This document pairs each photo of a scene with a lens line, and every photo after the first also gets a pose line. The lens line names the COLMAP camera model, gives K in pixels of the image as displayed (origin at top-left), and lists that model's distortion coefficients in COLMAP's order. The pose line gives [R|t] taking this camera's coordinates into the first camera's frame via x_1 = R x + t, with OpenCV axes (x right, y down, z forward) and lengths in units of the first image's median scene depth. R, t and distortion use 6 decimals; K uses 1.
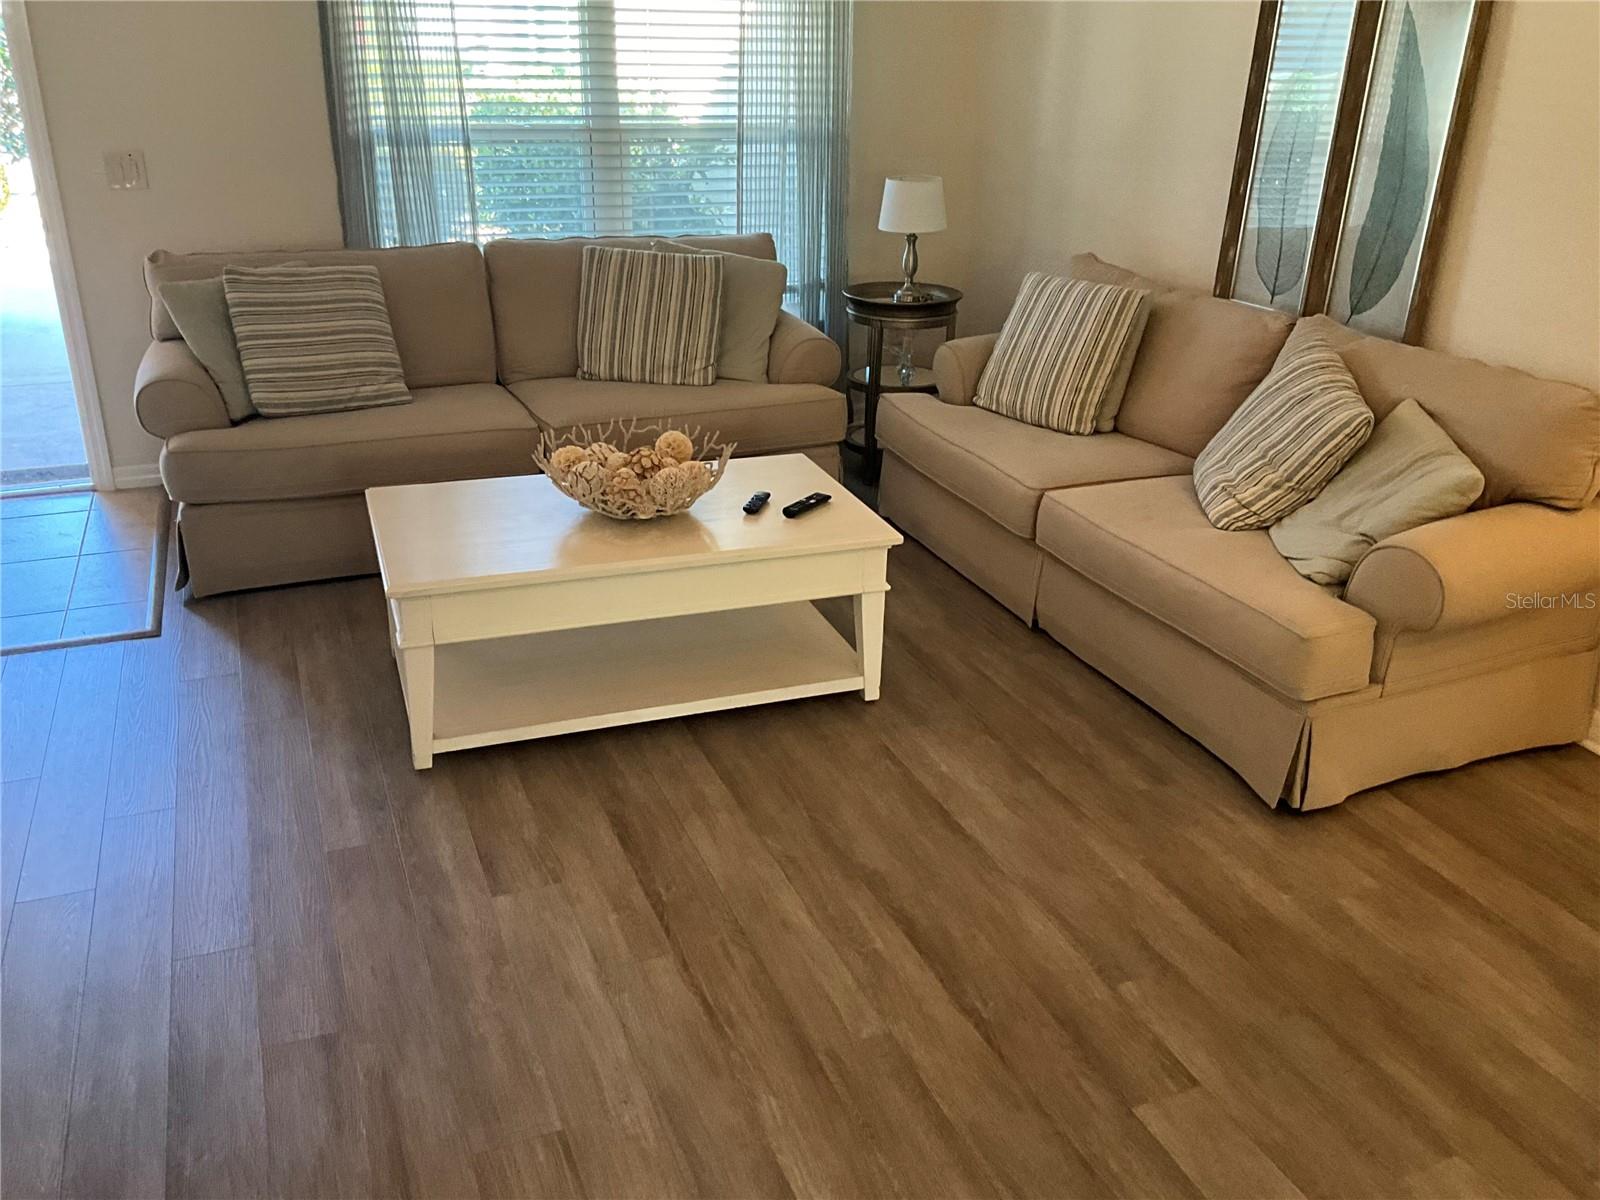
lens RADIAL K [[1324.9, 0, 800.1], [0, 1324.9, 598.9], [0, 0, 1]] dist [0.073705, -0.144050]
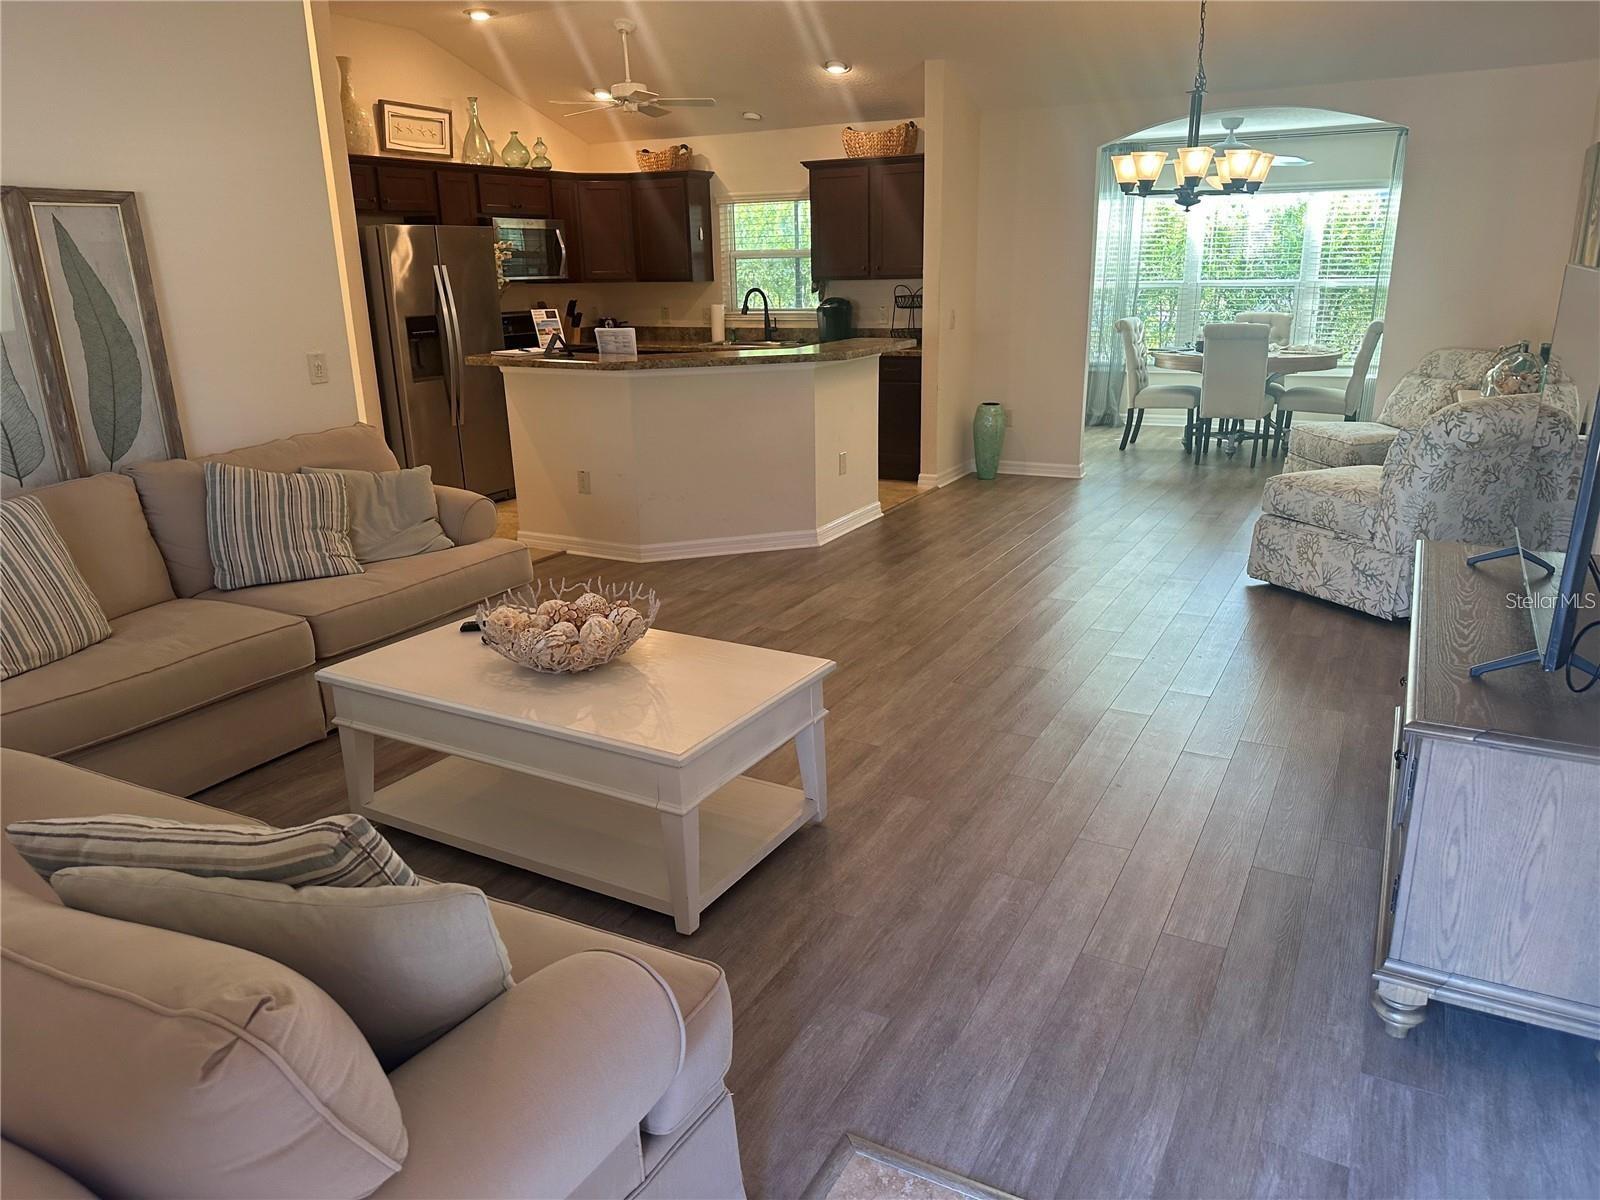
lens RADIAL K [[1132.2, 0, 802.1], [0, 1132.2, 612.7], [0, 0, 1]] dist [0.060942, -0.080444]
pose [[-0.641245, -0.236874, 0.729860, -1.241234], [0.304628, 0.794411, 0.525465, -0.724187], [-0.704277, 0.559288, -0.437254, 1.709462]]
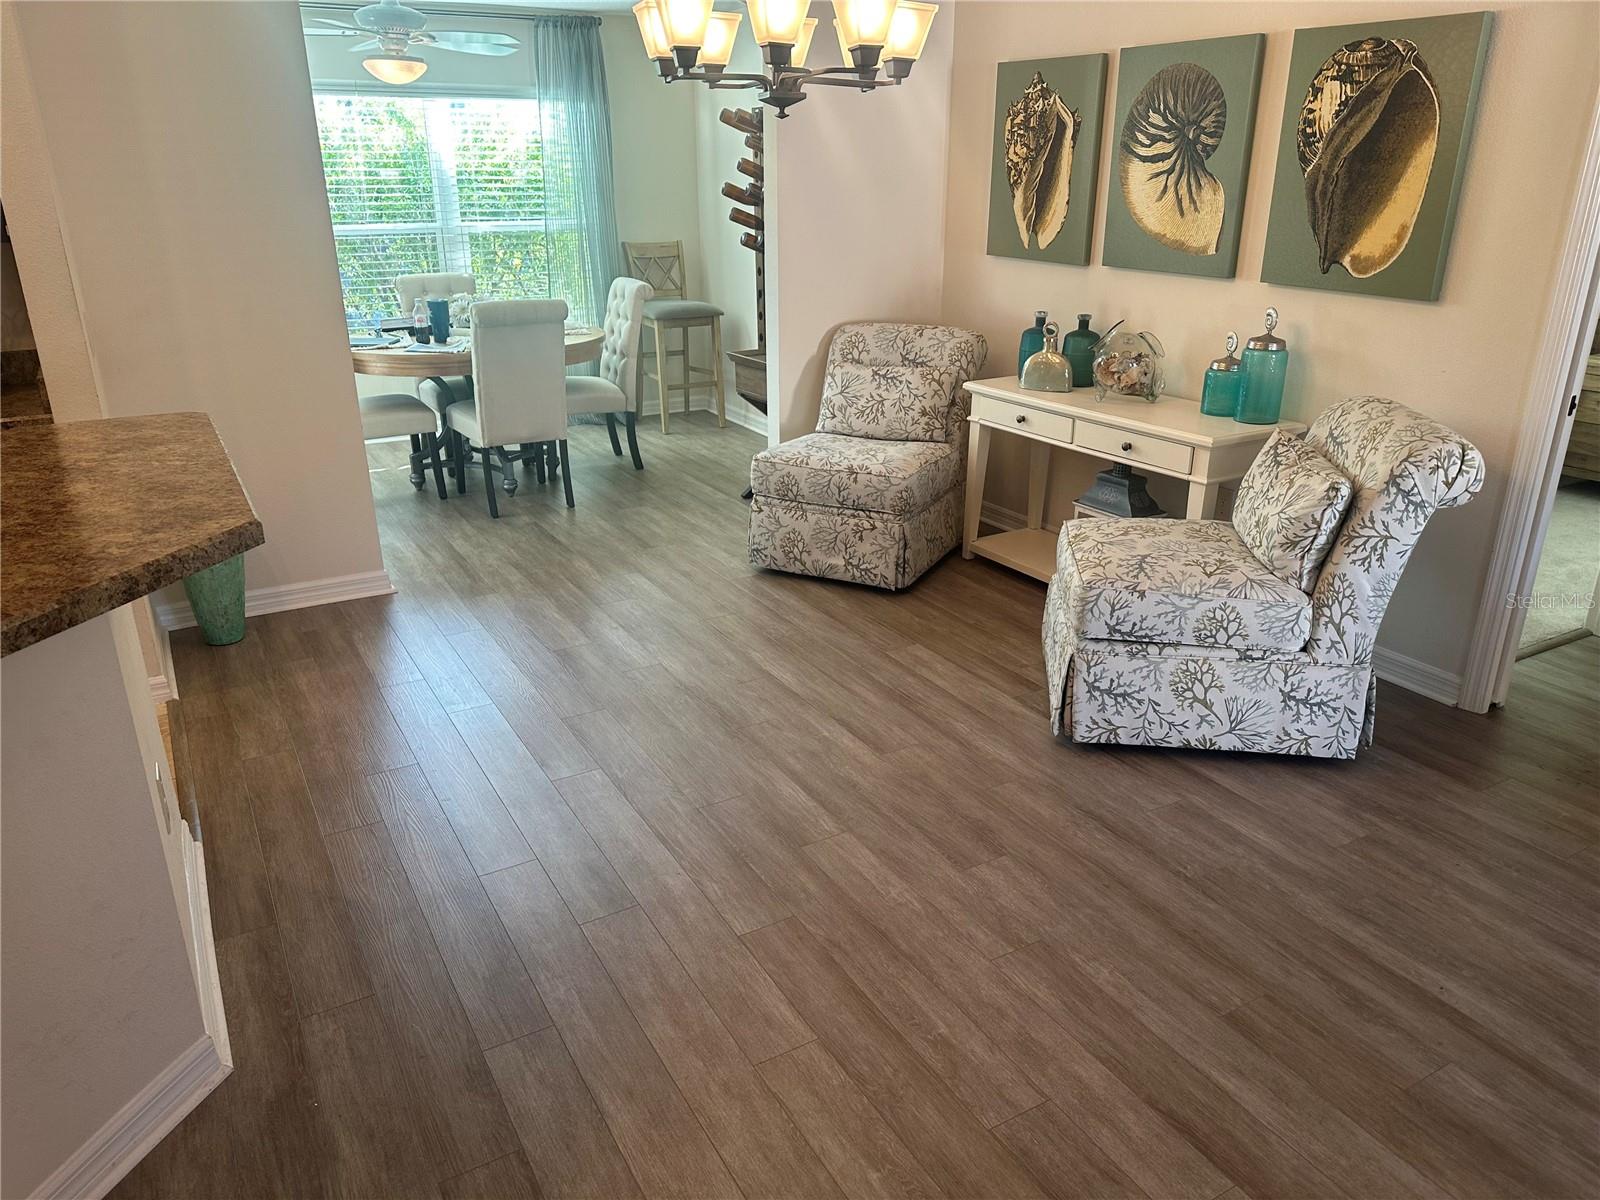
lens RADIAL K [[1132.2, 0, 816.5], [0, 1132.2, 604.5], [0, 0, 1]] dist [0.060942, -0.080444]
pose [[-0.989908, 0.027701, -0.138974, 0.346524], [-0.076246, 0.722535, 0.687117, -0.363467], [0.119448, 0.690779, -0.713131, 0.888040]]
